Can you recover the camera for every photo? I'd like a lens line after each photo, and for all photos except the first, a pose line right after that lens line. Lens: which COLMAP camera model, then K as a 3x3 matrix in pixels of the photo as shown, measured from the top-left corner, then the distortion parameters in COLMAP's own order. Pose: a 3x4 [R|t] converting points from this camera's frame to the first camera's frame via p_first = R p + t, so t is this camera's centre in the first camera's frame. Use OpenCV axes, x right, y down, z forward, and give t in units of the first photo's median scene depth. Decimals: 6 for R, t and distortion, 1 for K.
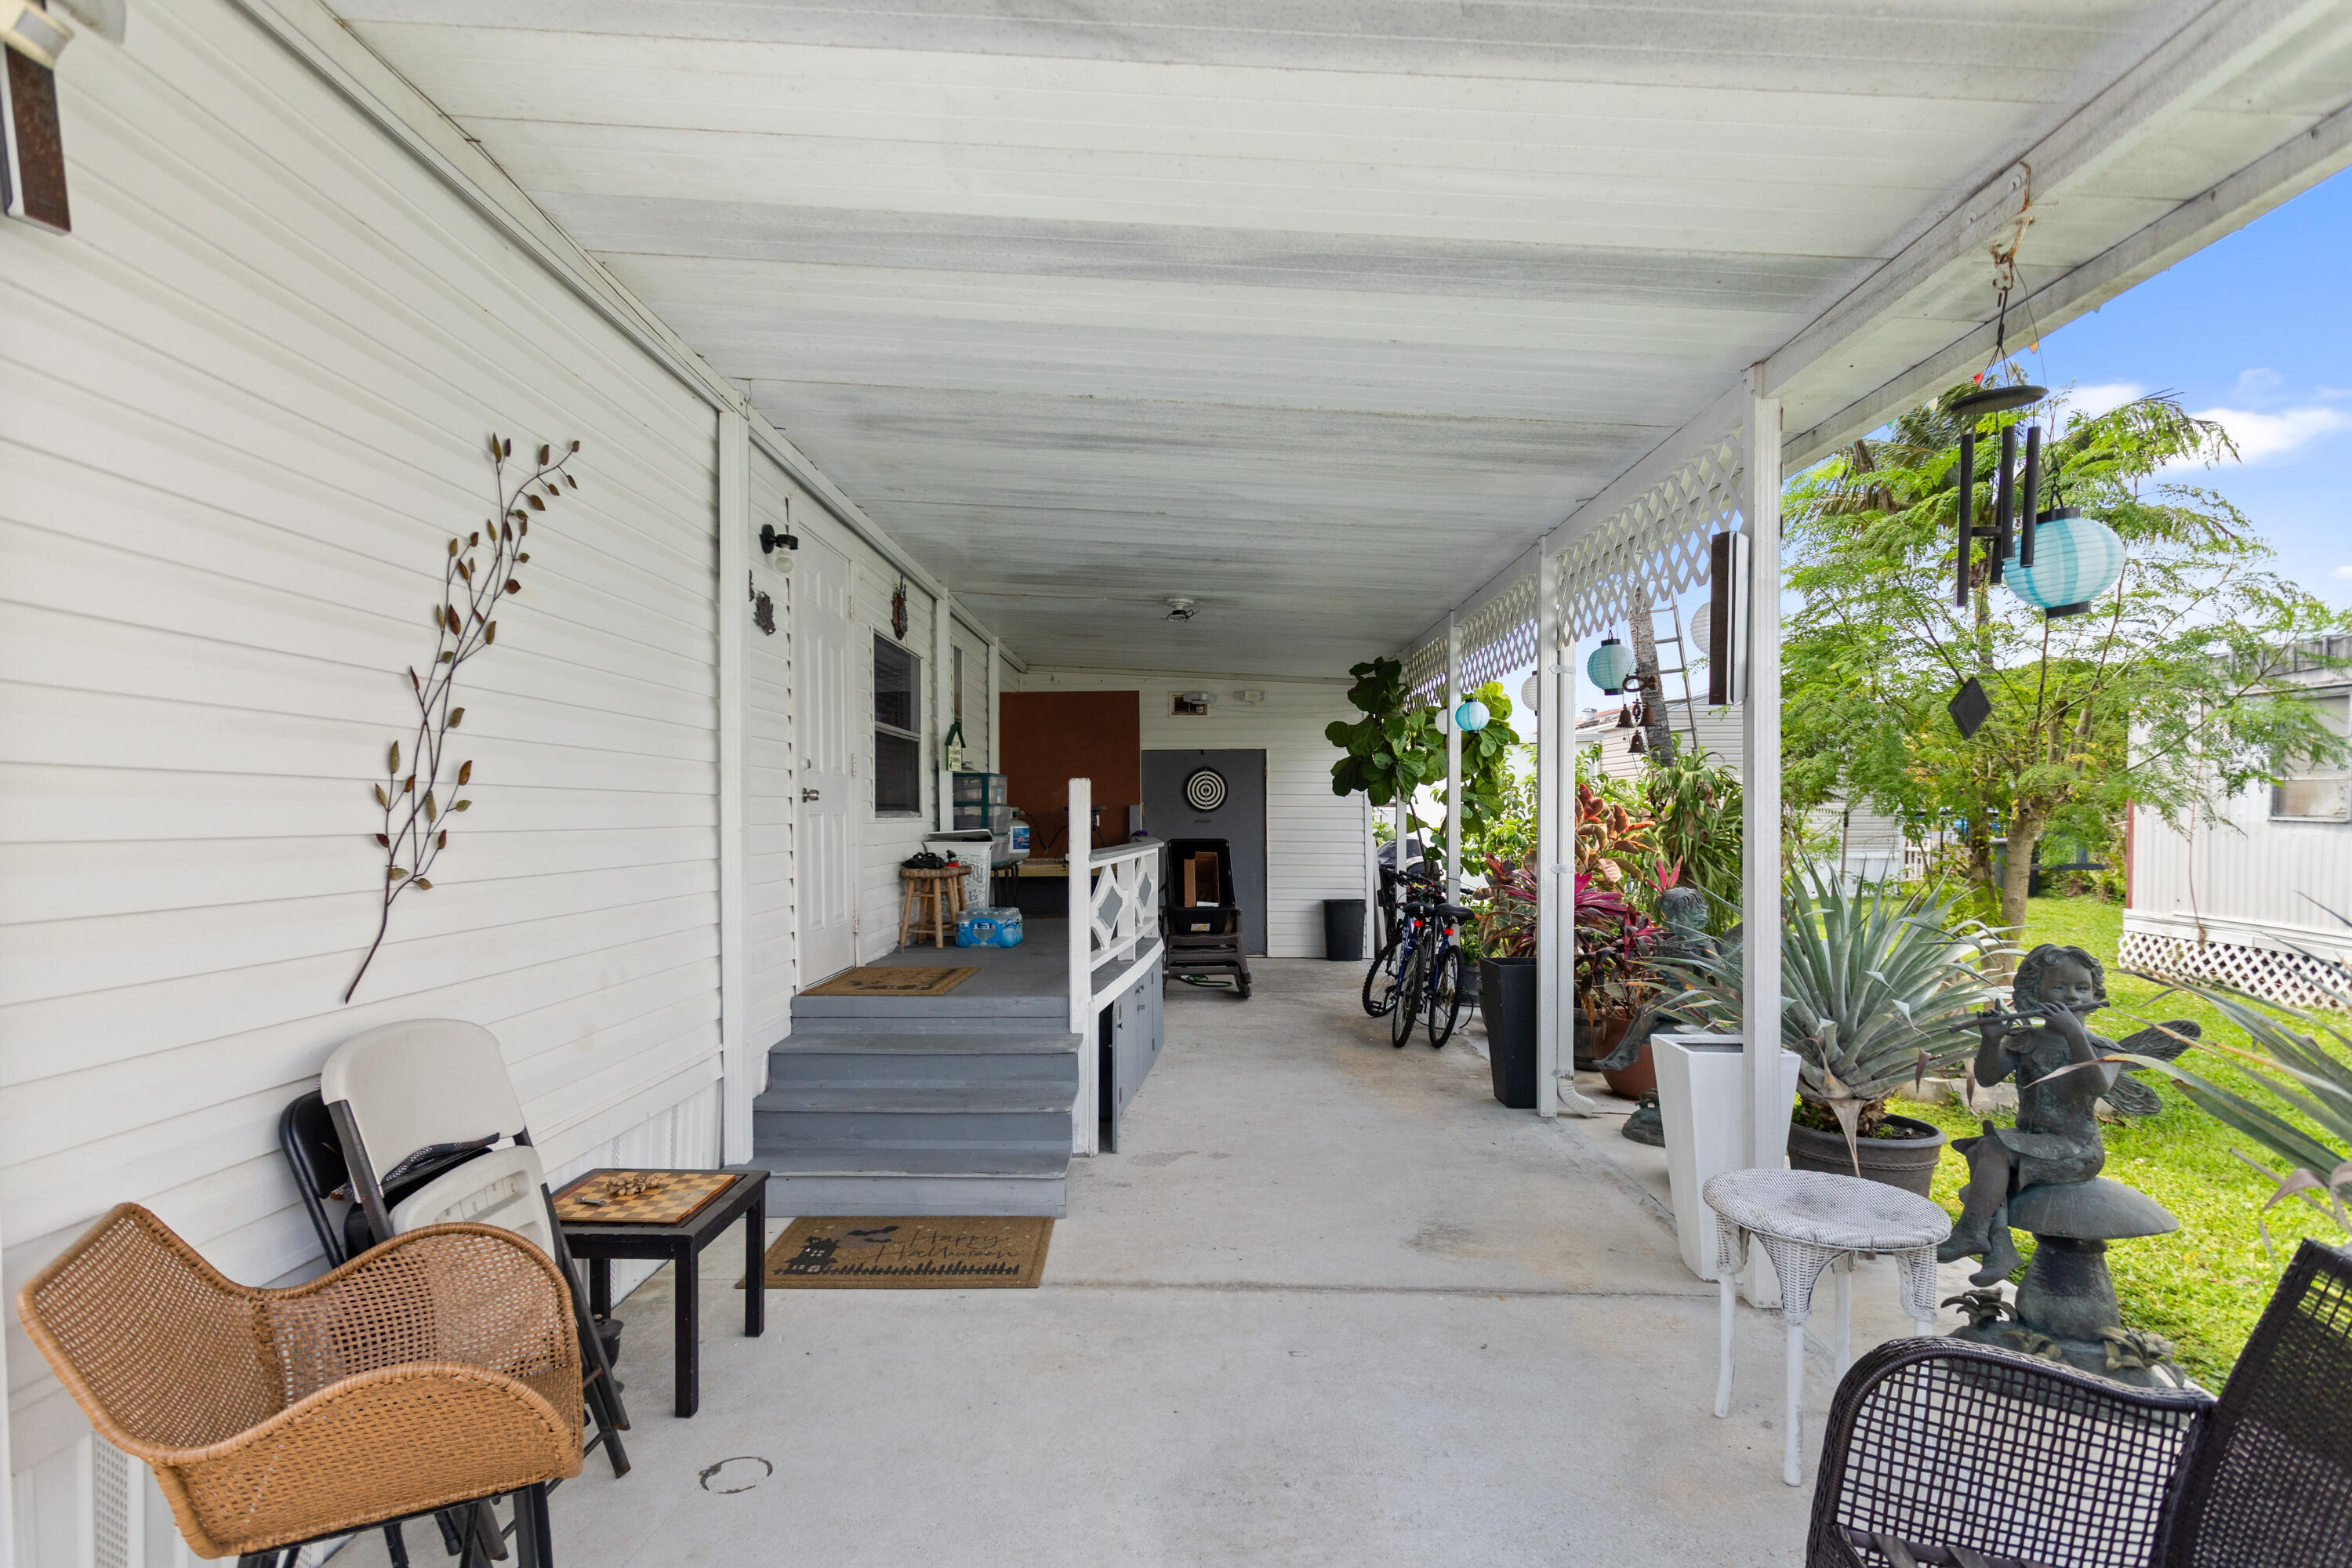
lens RADIAL K [[1175.6, 0, 1148.1], [0, 1175.6, 832.7], [0, 0, 1]] dist [-0.000541, 0.000199]
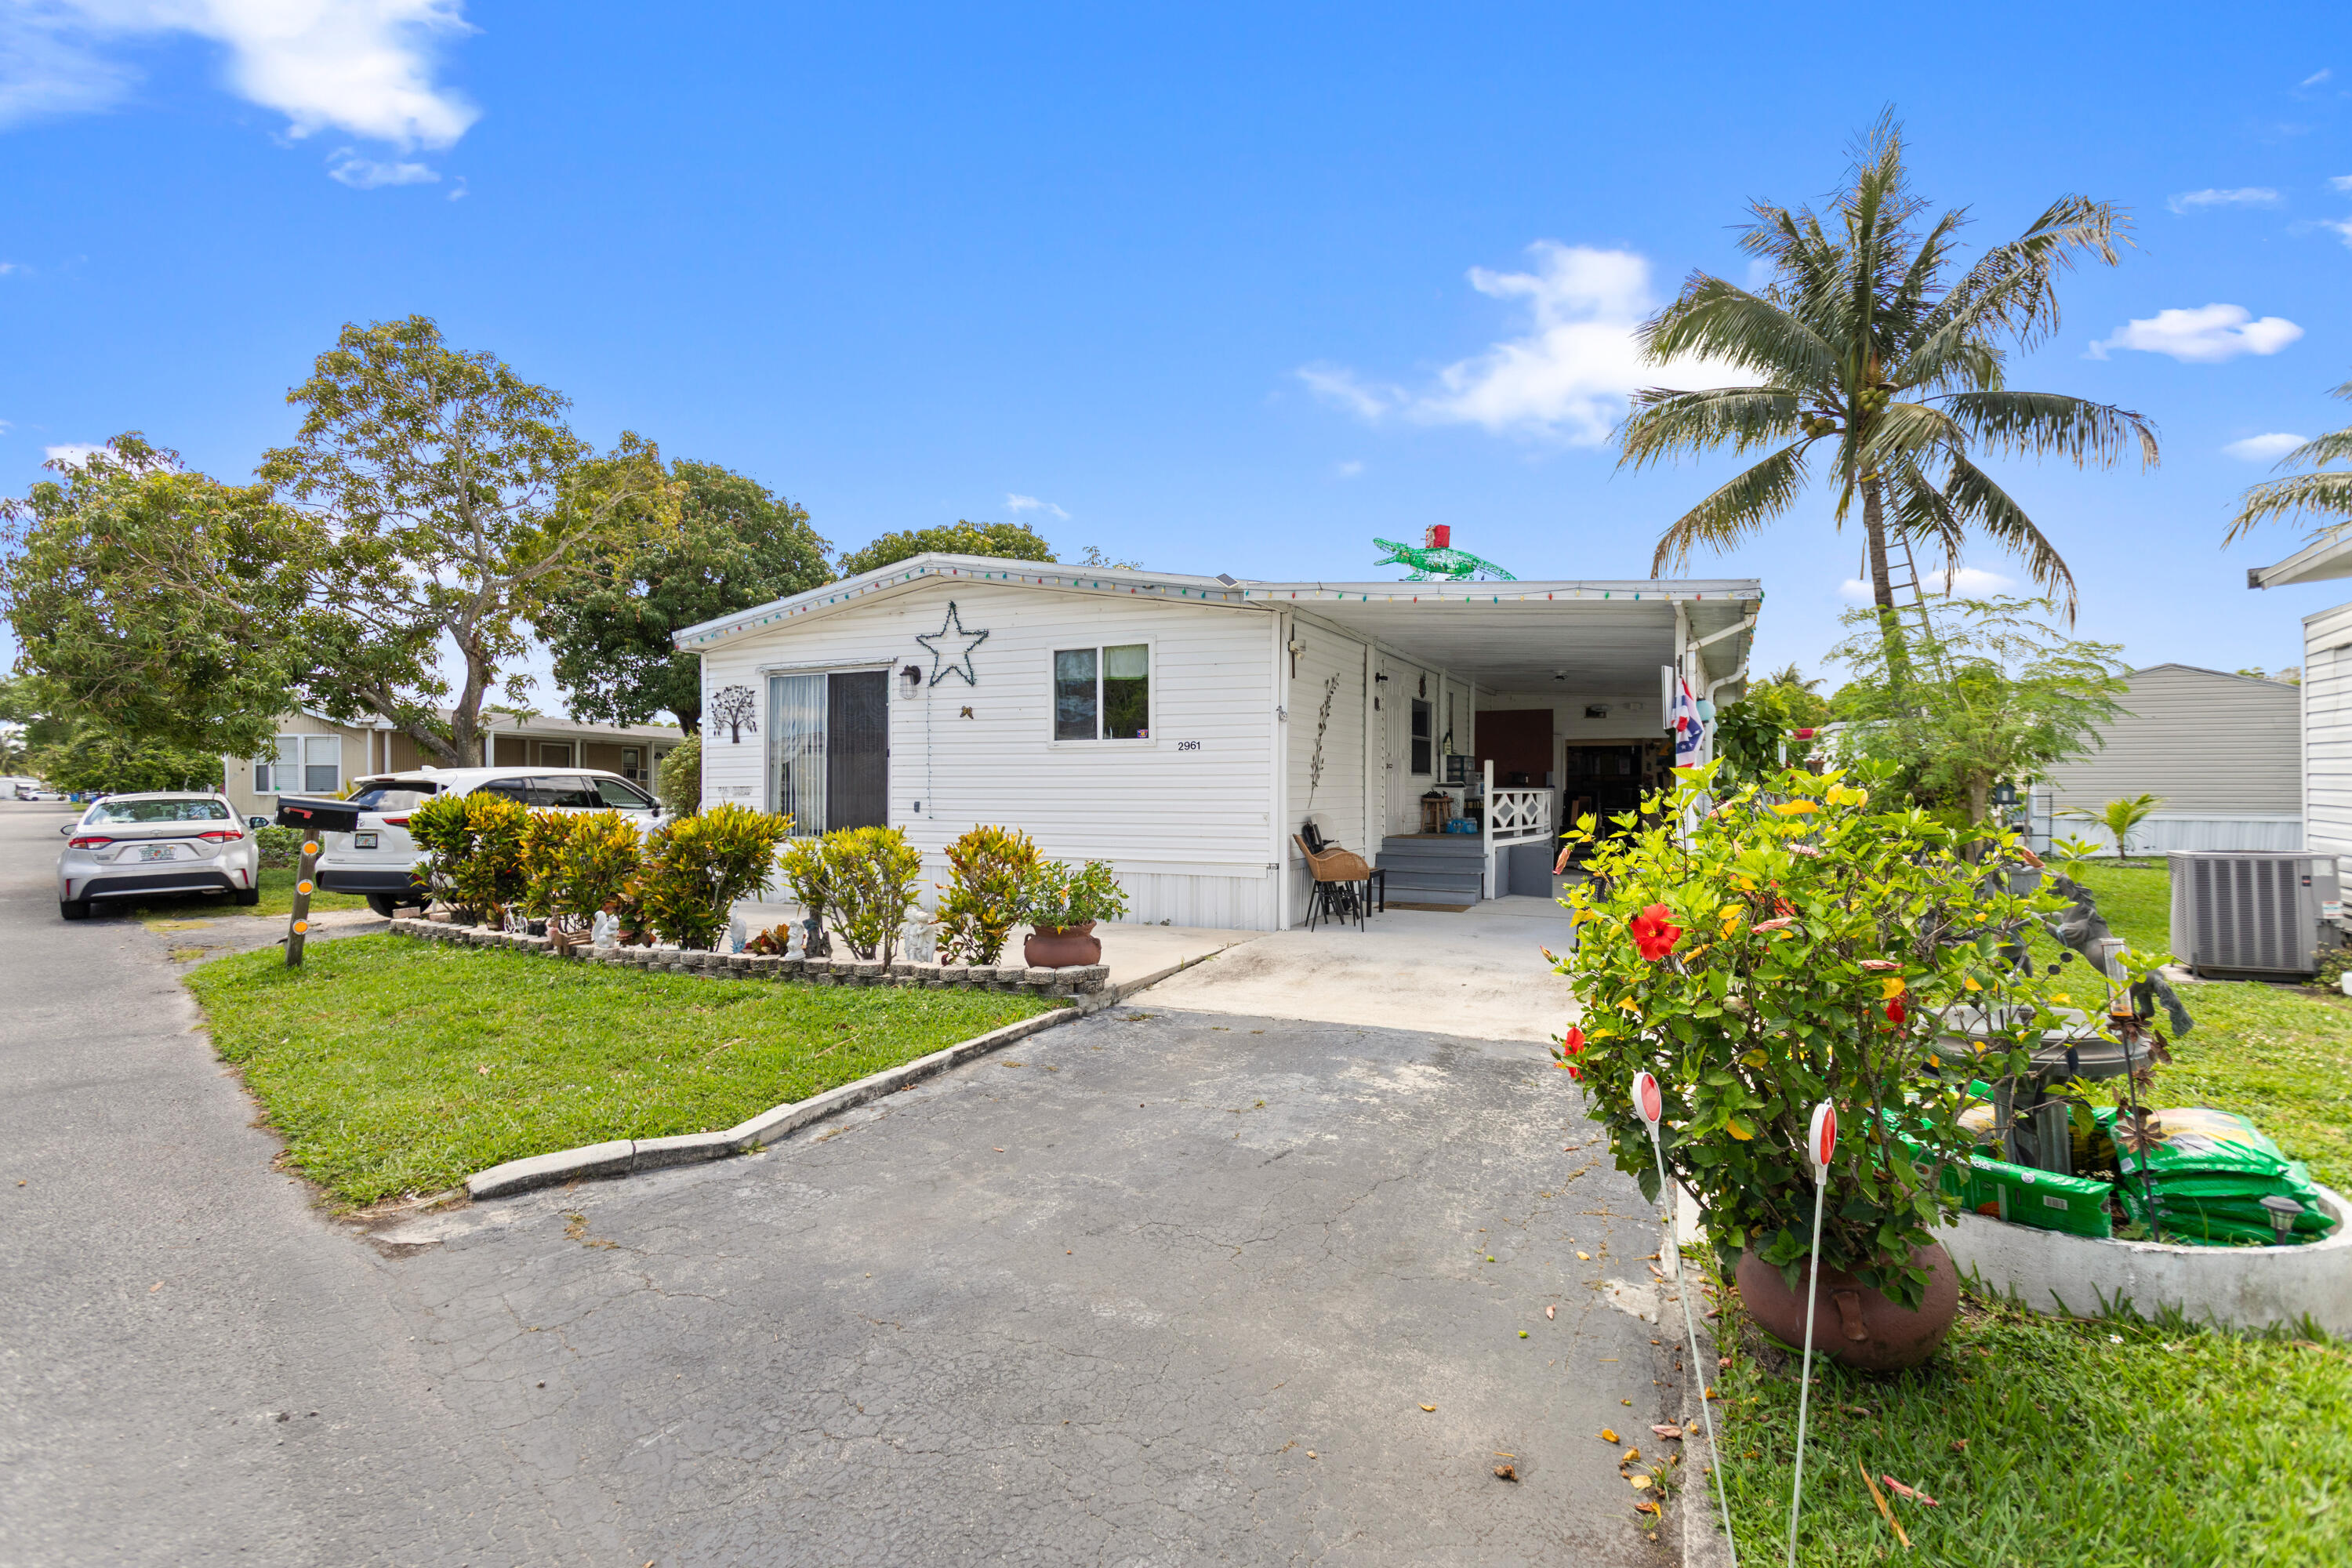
lens RADIAL K [[1098.4, 0, 1173.7], [0, 1098.4, 791.7], [0, 0, 1]] dist [0.003216, -0.000070]
pose [[0.910472, 0.010344, -0.413441, 0.287604], [-0.013787, 0.999891, -0.005343, 0.044698], [0.413341, 0.010565, 0.910515, -1.410634]]
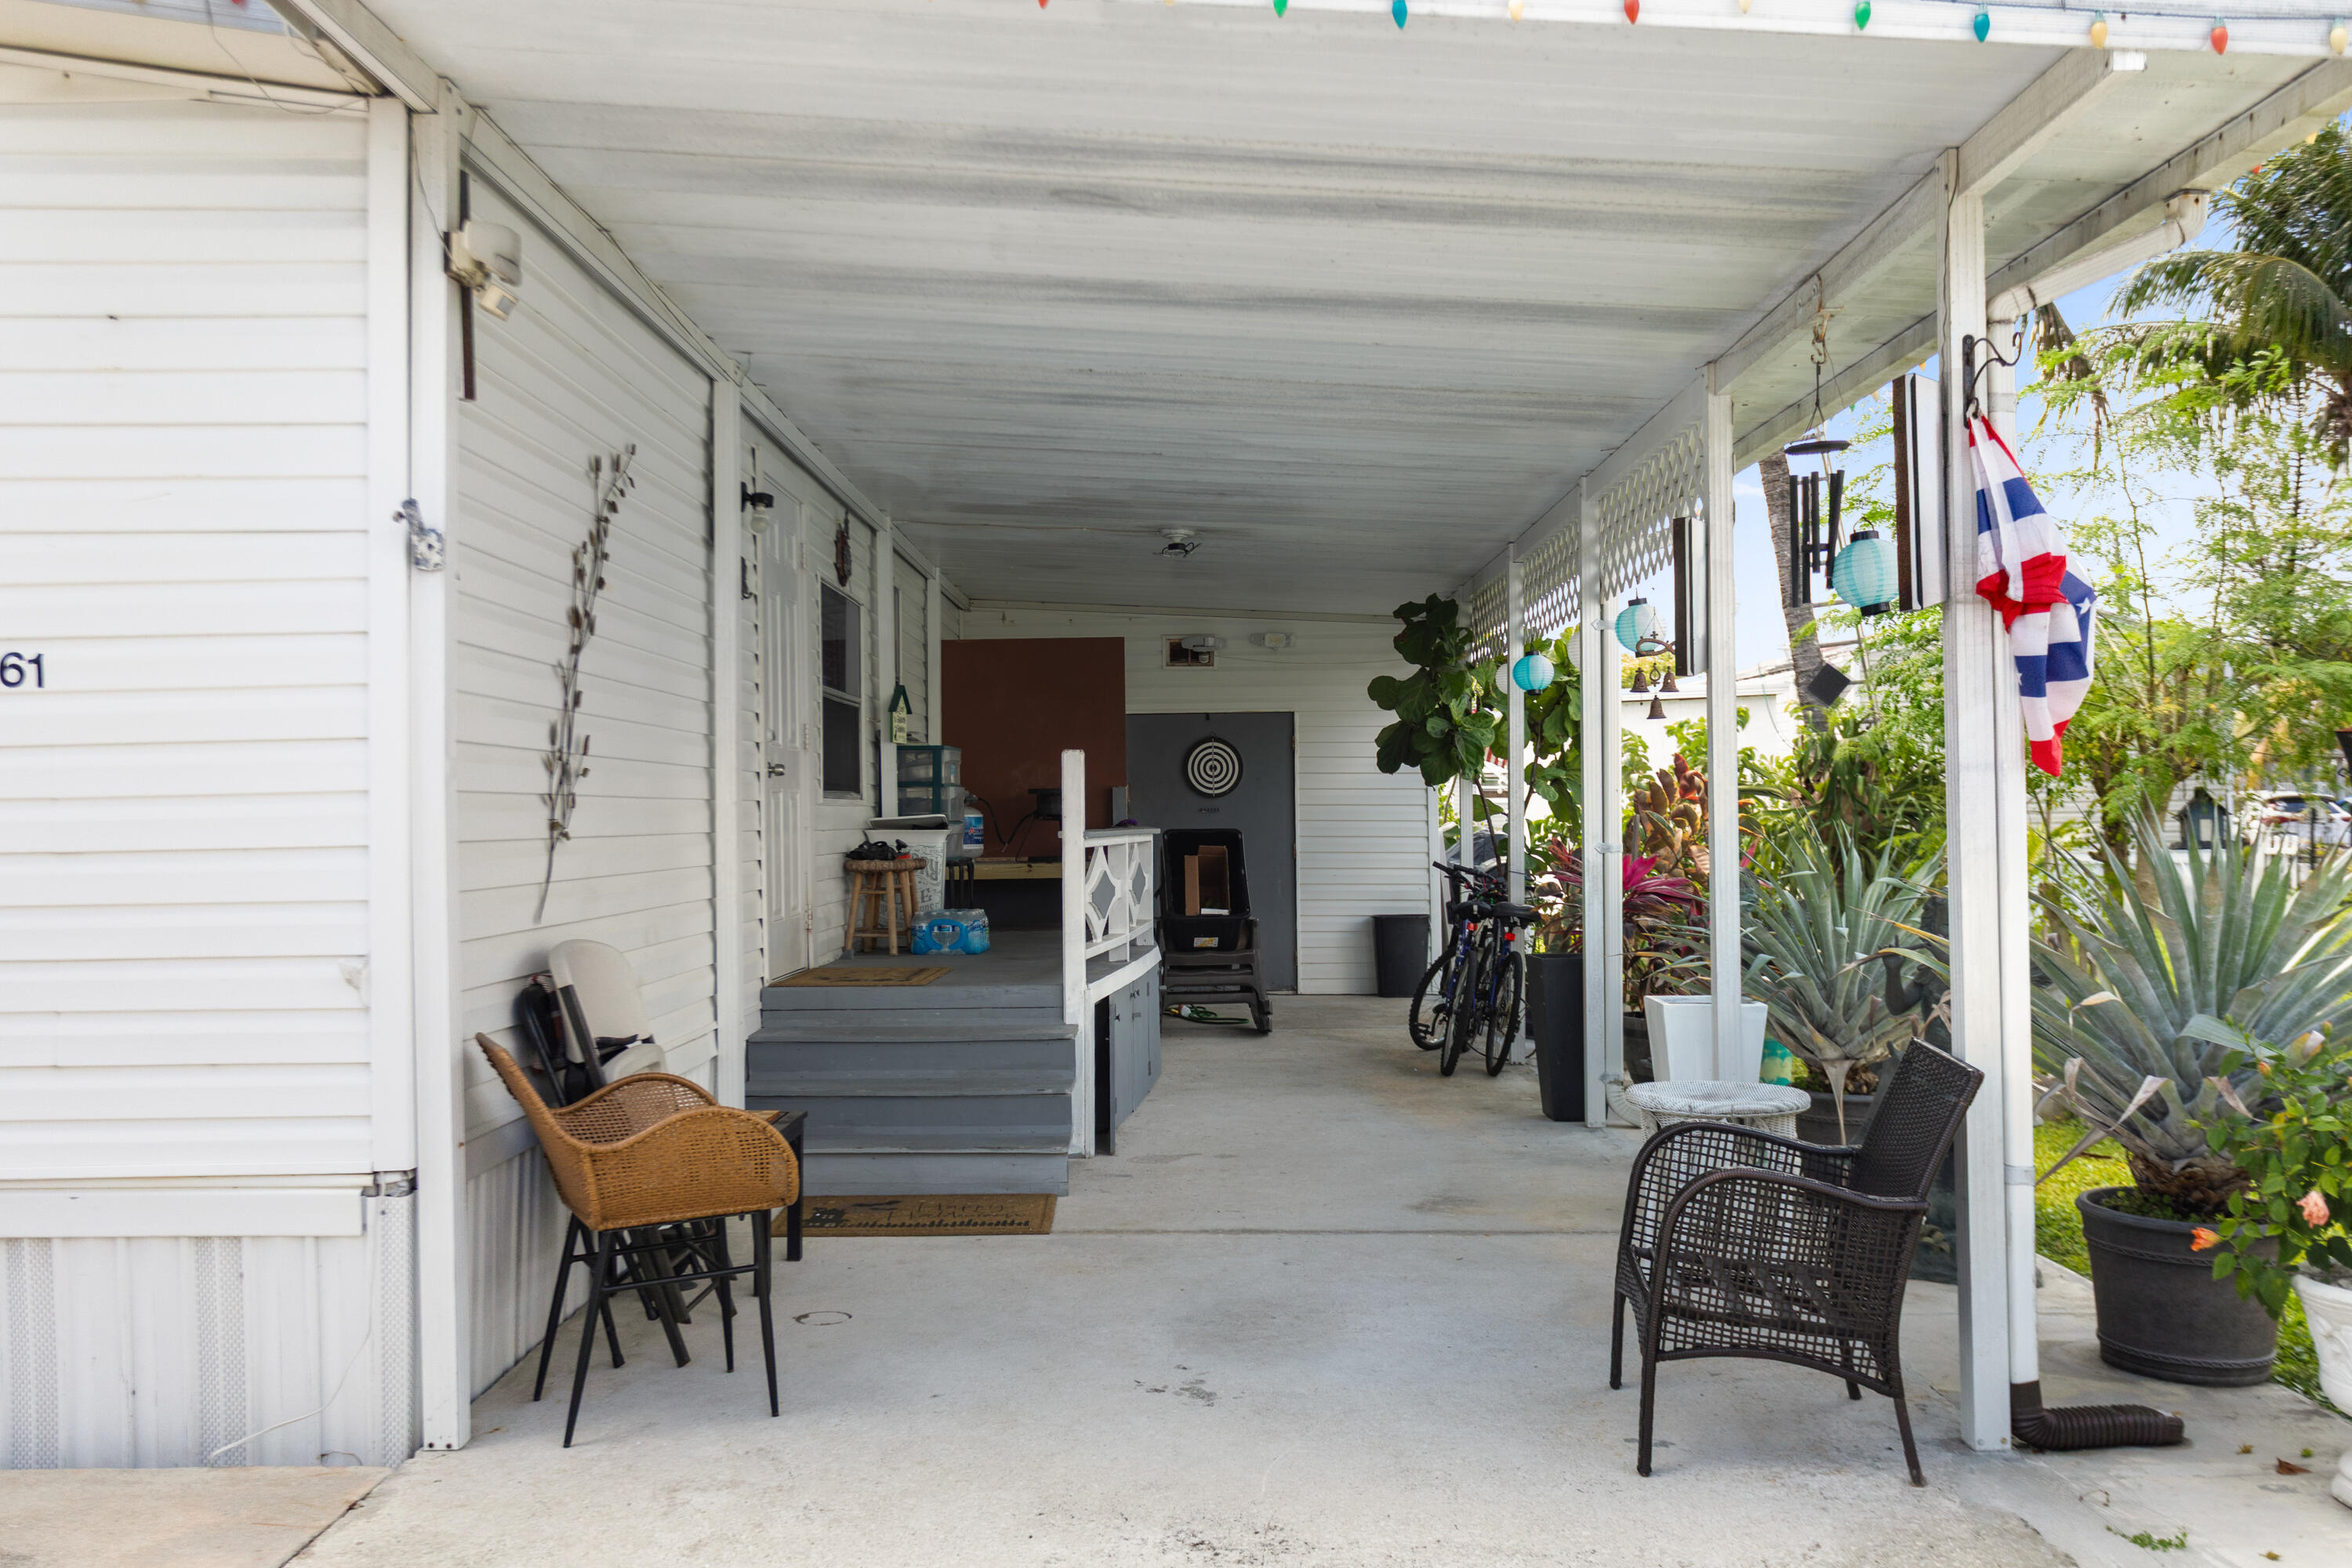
lens RADIAL K [[1974.9, 0, 1169.7], [0, 1974.9, 816.2], [0, 0, 1]] dist [0.039088, 0.000560]
pose [[0.999685, -0.006208, 0.024307, -0.017485], [0.006582, 0.999861, -0.015347, 0.027355], [-0.024209, 0.015502, 0.999587, -0.499252]]
